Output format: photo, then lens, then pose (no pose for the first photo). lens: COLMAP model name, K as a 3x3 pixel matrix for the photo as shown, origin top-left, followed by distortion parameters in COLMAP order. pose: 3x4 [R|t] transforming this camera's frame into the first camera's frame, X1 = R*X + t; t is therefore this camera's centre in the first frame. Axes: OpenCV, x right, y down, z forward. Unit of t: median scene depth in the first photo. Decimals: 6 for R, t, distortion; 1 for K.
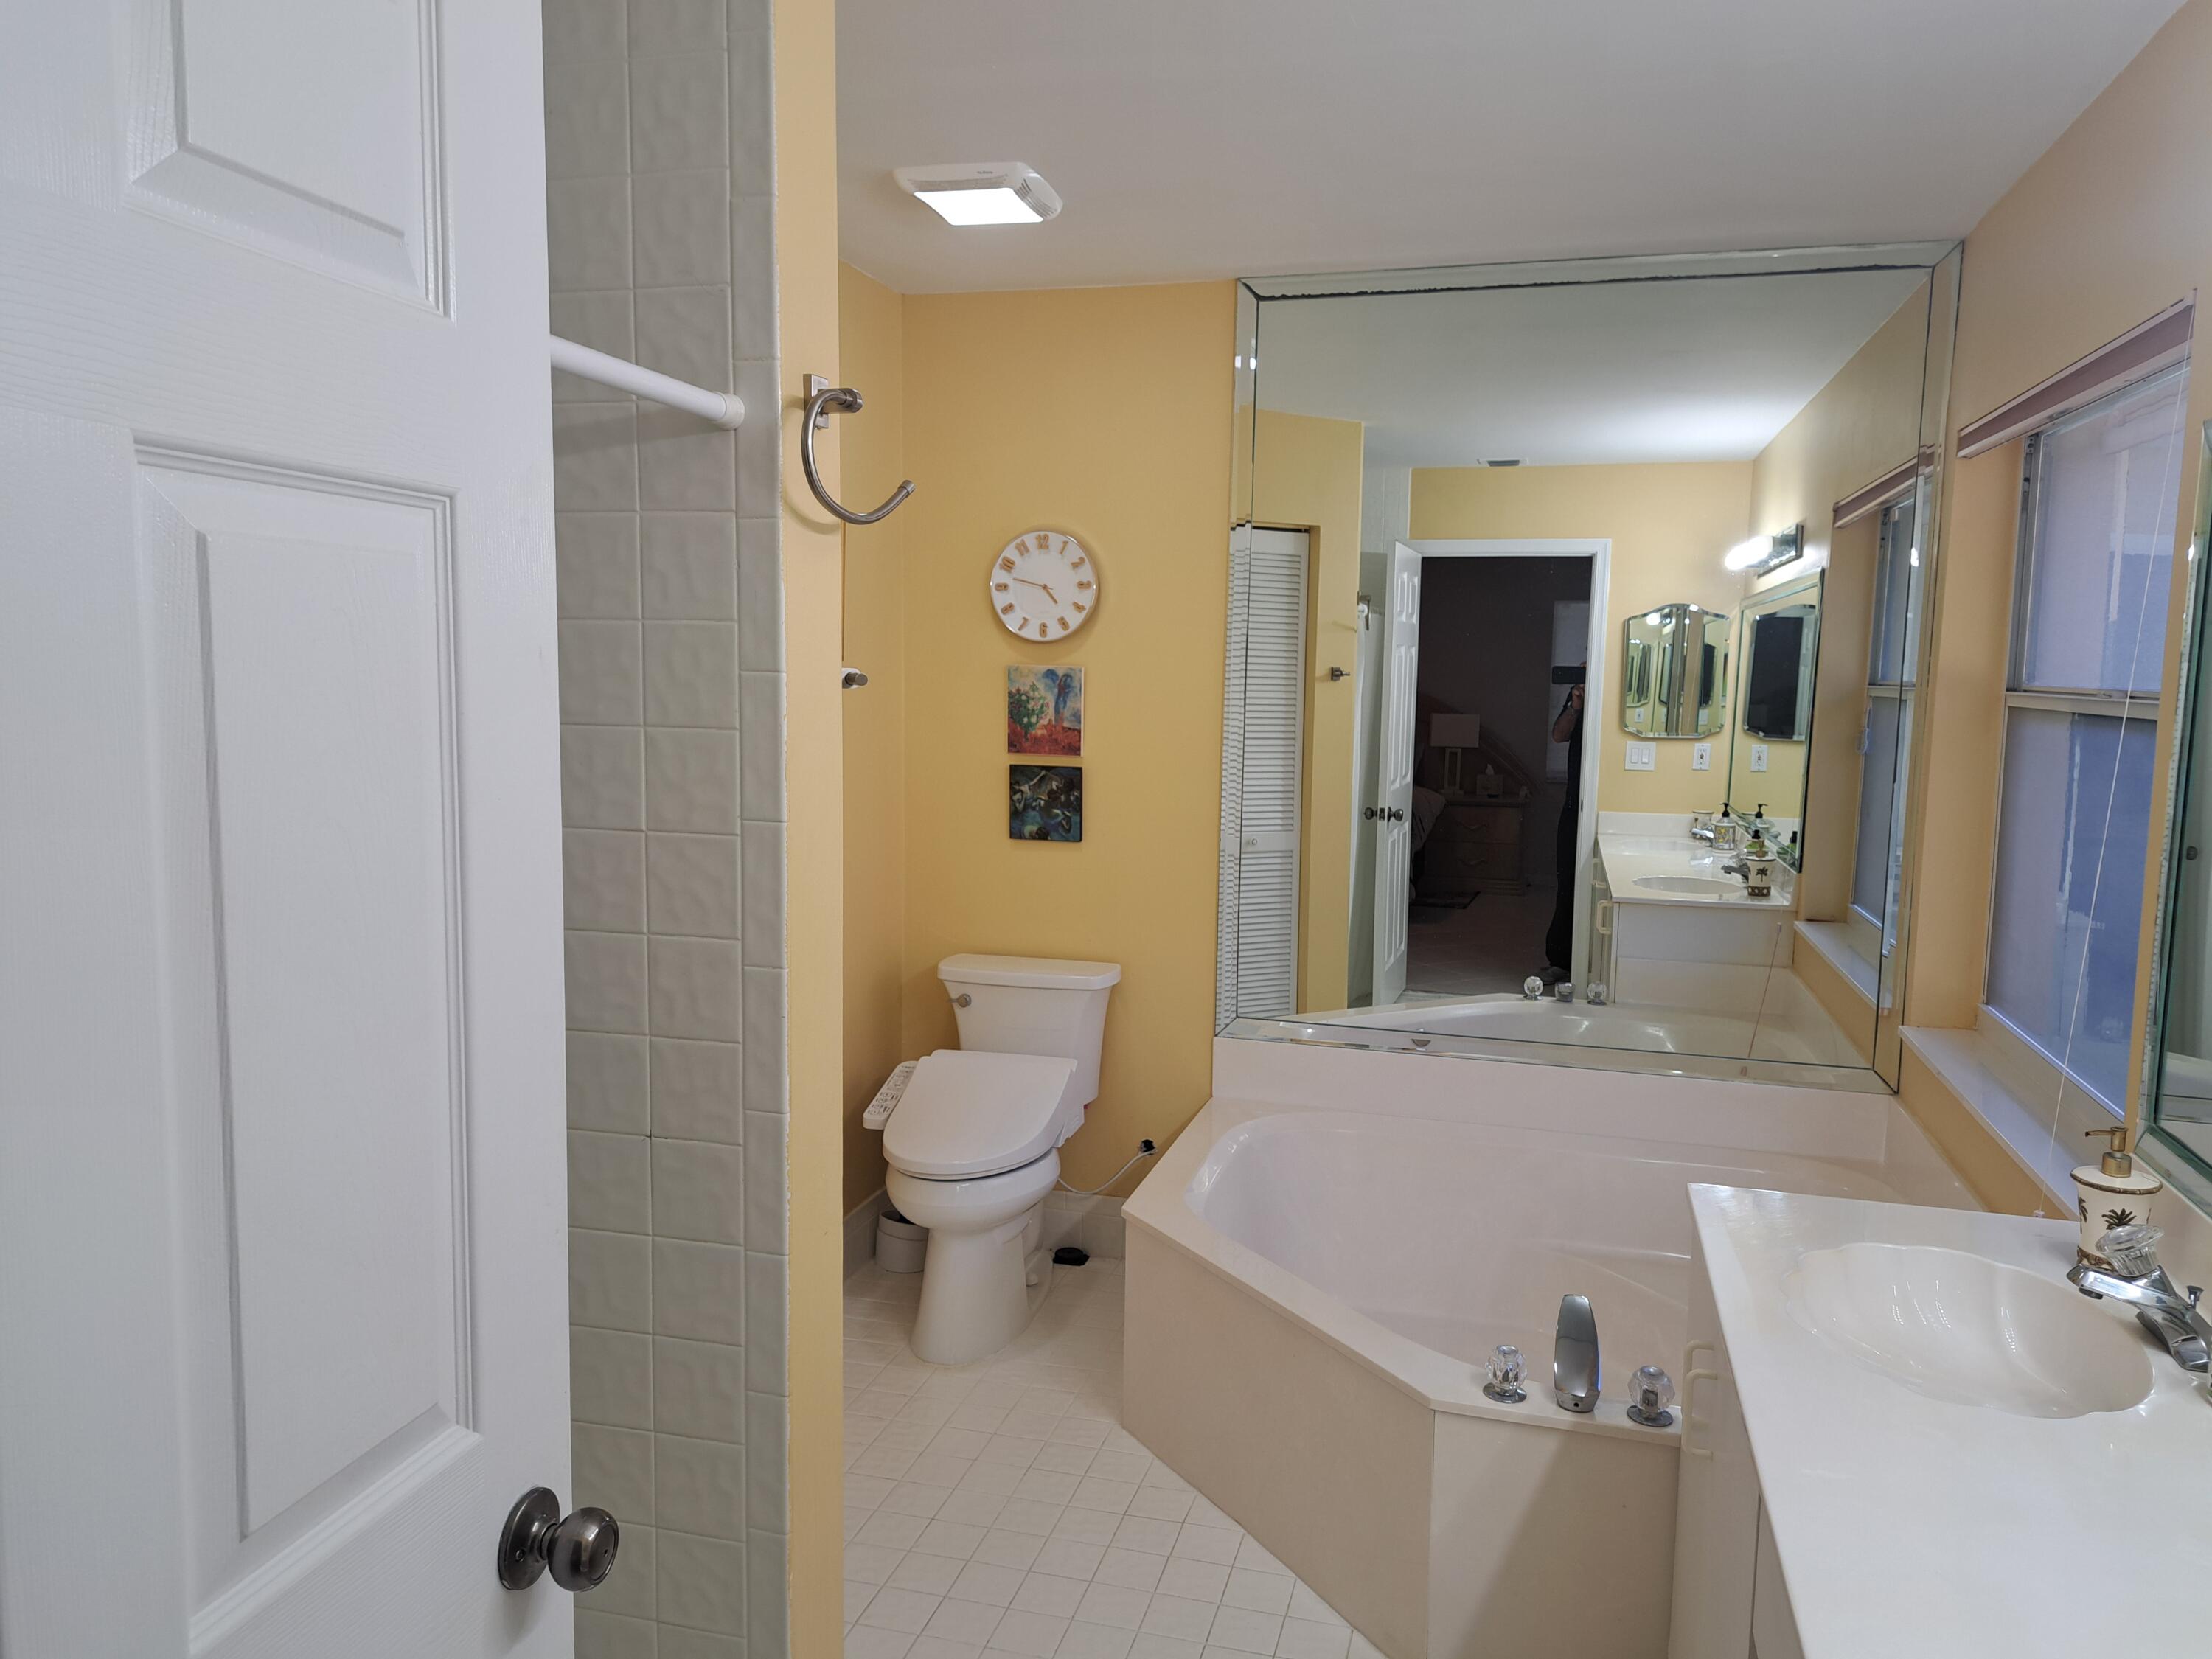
lens RADIAL K [[1602.8, 0, 1101.4], [0, 1602.8, 827.1], [0, 0, 1]] dist [0.089181, -0.110254]
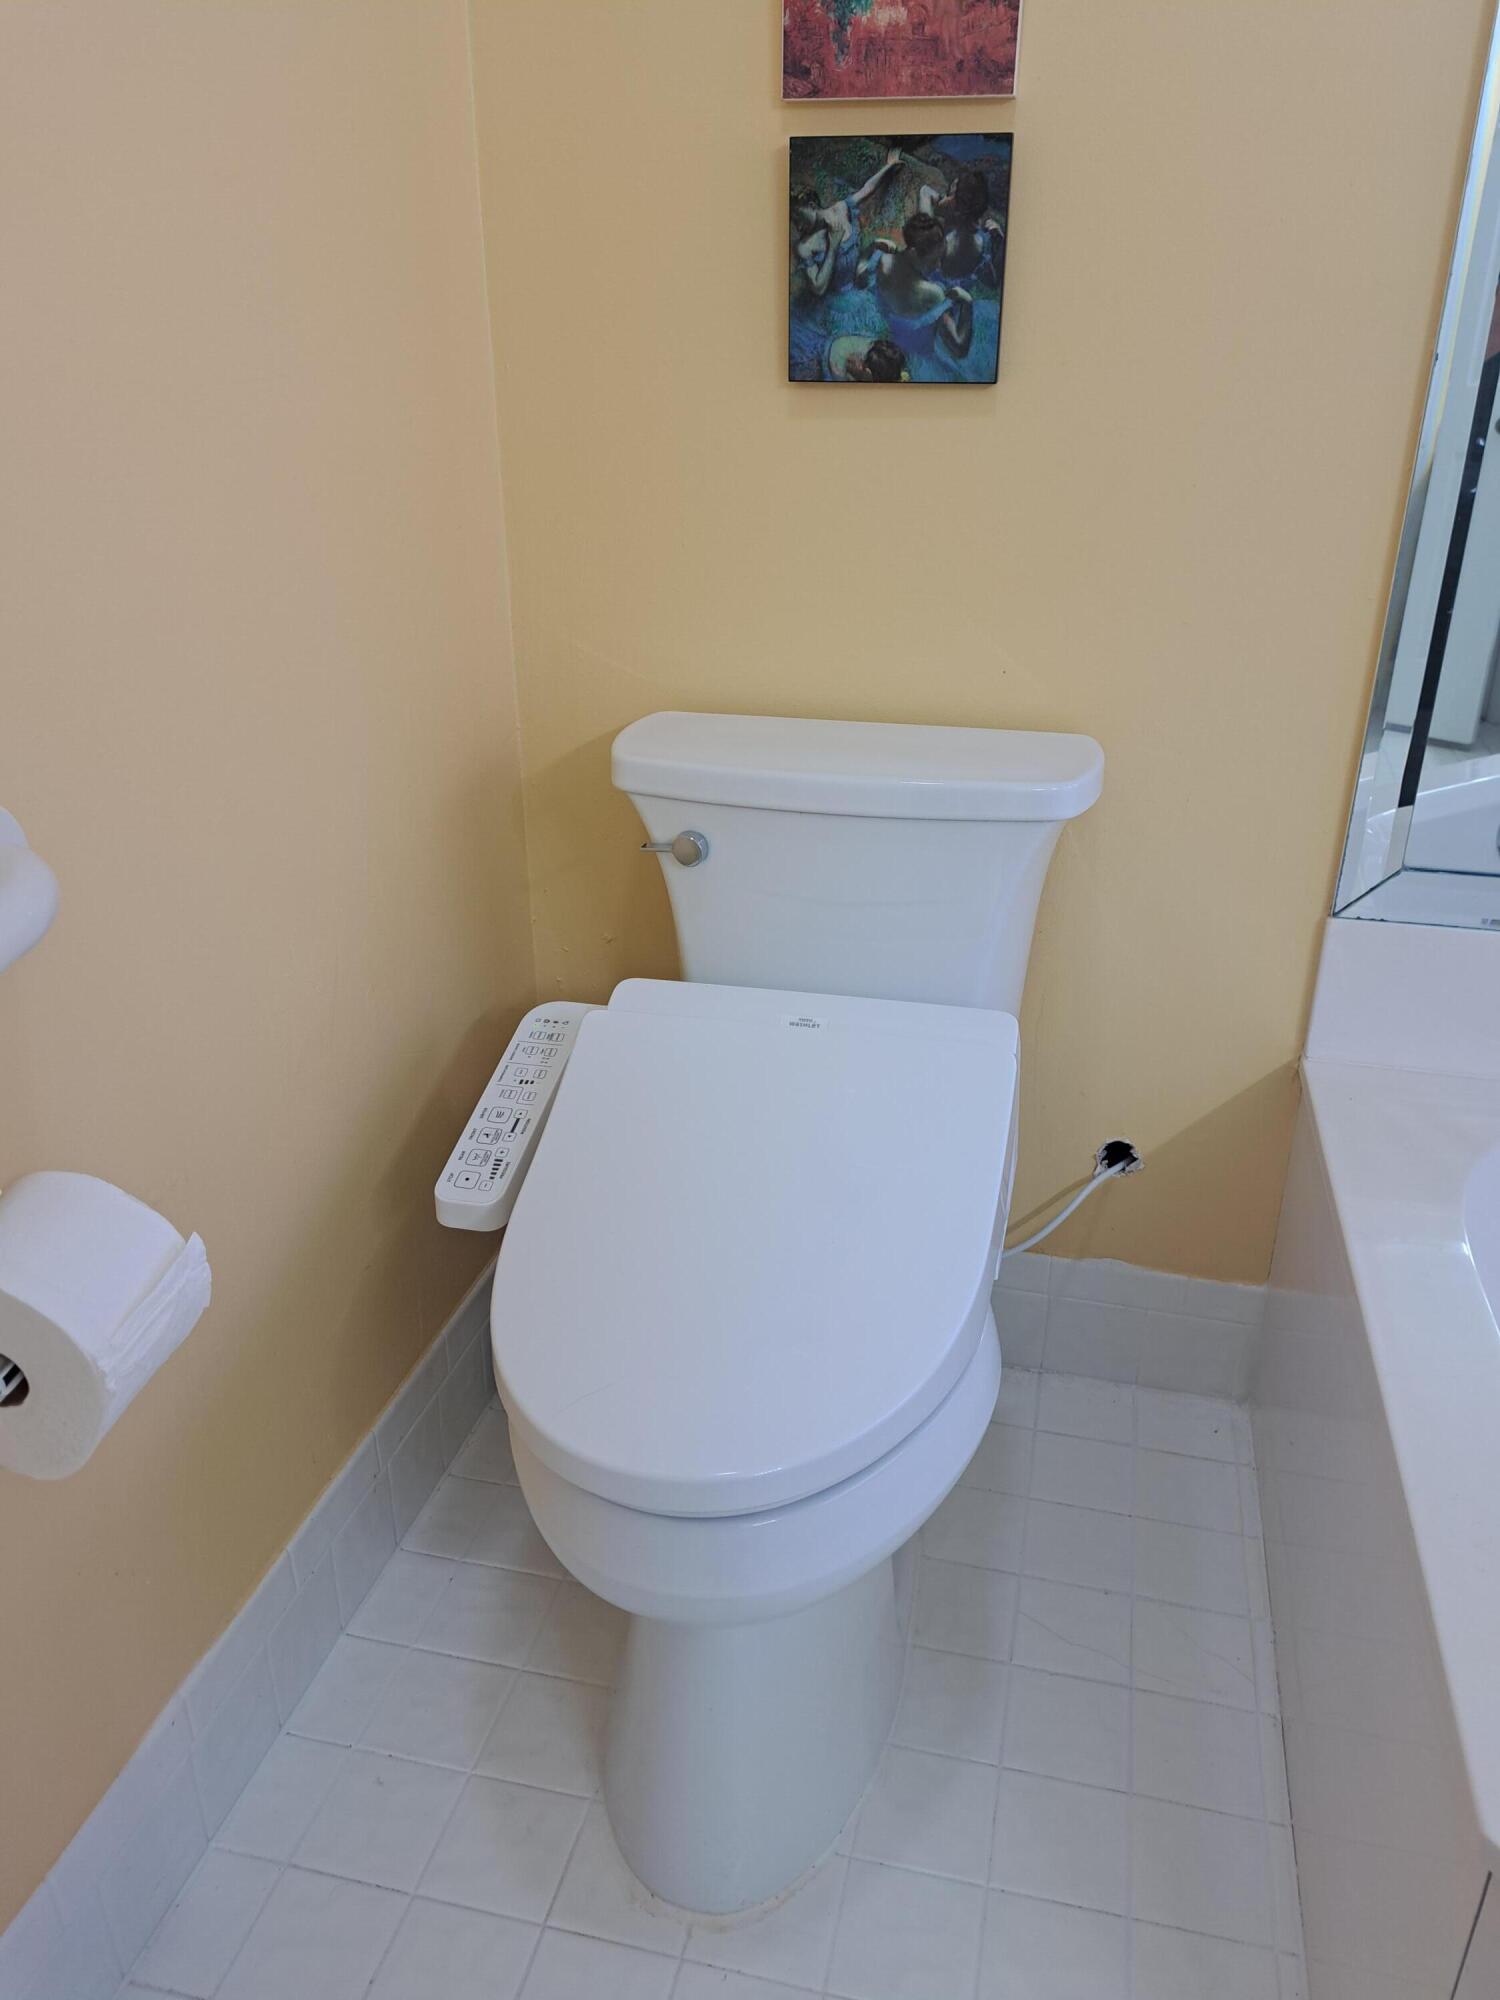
lens RADIAL K [[1449.2, 0, 759.0], [0, 1449.2, 1009.1], [0, 0, 1]] dist [0.089181, -0.110254]
pose [[0.999211, -0.027936, 0.028244, -0.077886], [0.017247, 0.945533, 0.325068, 0.033406], [-0.035787, -0.324324, 0.945269, 0.652601]]
